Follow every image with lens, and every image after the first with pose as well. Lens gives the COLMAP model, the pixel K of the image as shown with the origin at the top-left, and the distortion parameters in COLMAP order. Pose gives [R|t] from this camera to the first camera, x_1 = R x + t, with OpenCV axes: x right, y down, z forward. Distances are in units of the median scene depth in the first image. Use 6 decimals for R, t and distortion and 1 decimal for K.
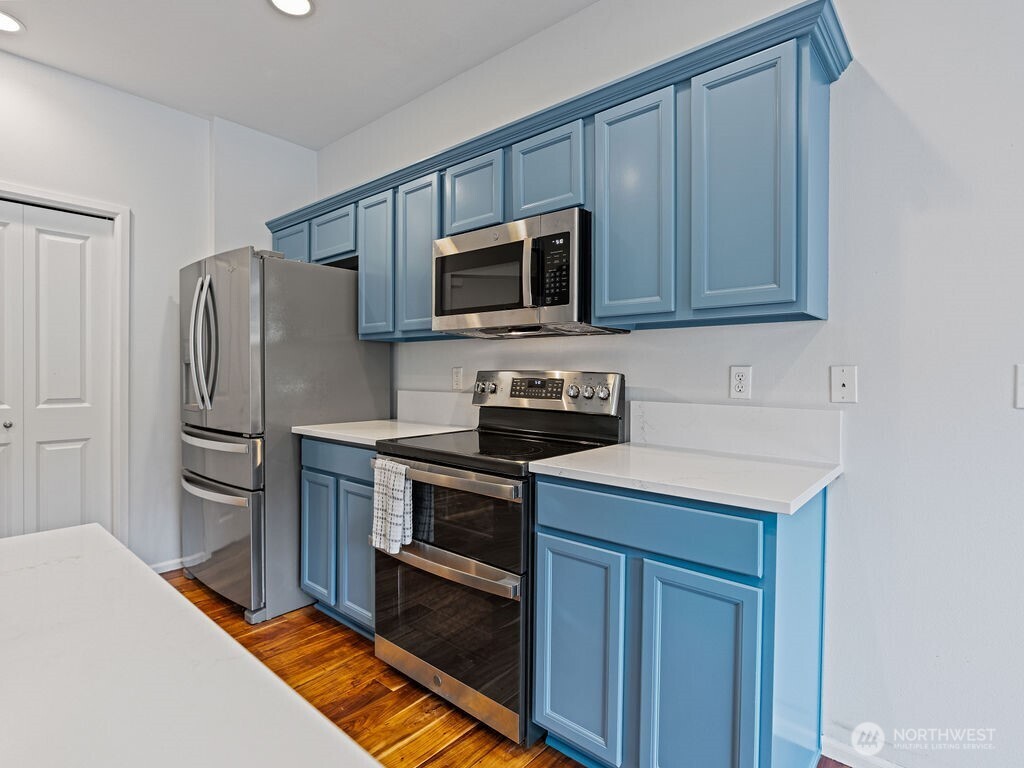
lens RADIAL K [[525.7, 0, 511.7], [0, 525.7, 376.4], [0, 0, 1]] dist [-0.009173, 0.001377]
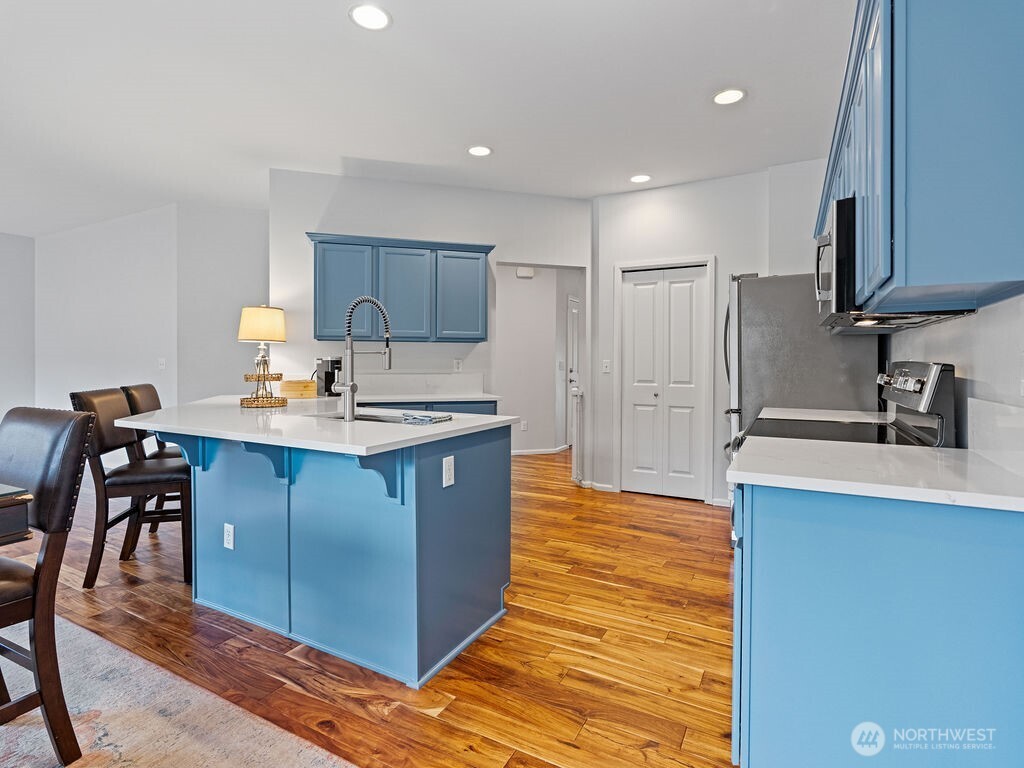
lens RADIAL K [[520.3, 0, 510.1], [0, 520.3, 374.4], [0, 0, 1]] dist [-0.015050, 0.005398]
pose [[0.214572, 0.012148, -0.976633, 0.831489], [-0.006721, 0.999917, 0.010961, 0.008580], [0.976685, 0.004212, 0.214636, 0.156139]]
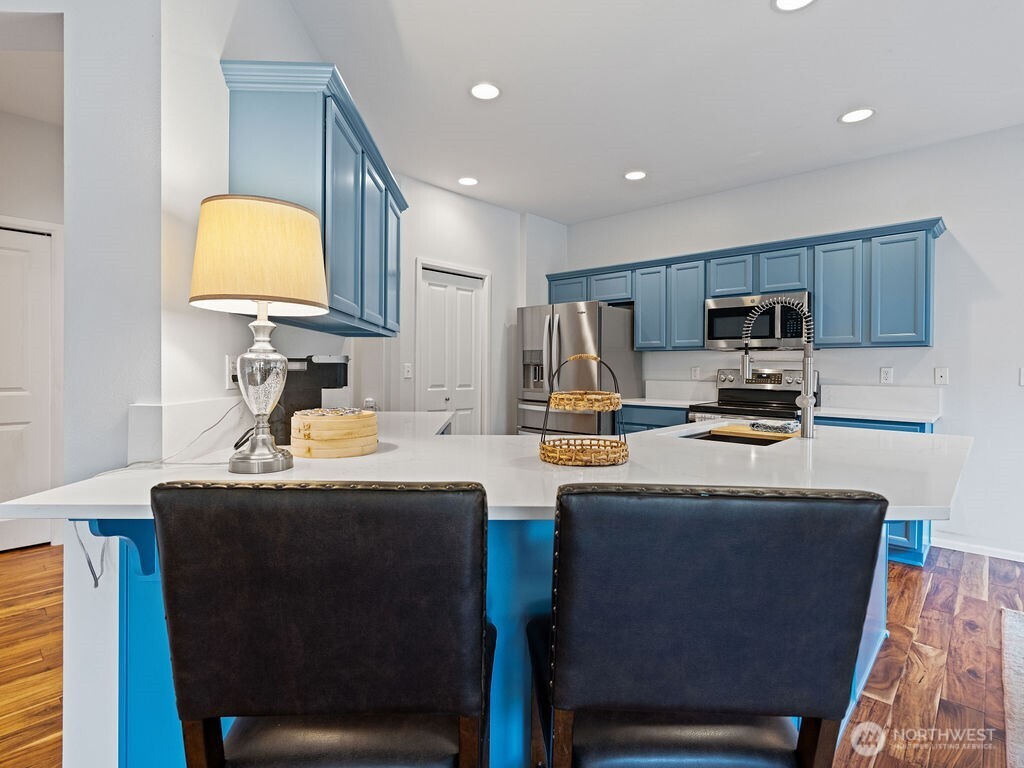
lens RADIAL K [[519.5, 0, 512.0], [0, 519.5, 371.2], [0, 0, 1]] dist [-0.011459, 0.000988]
pose [[0.999384, 0.001043, -0.035087, -0.843627], [-0.001012, 0.999999, 0.000877, -0.004615], [0.035088, -0.000841, 0.999384, -0.947384]]
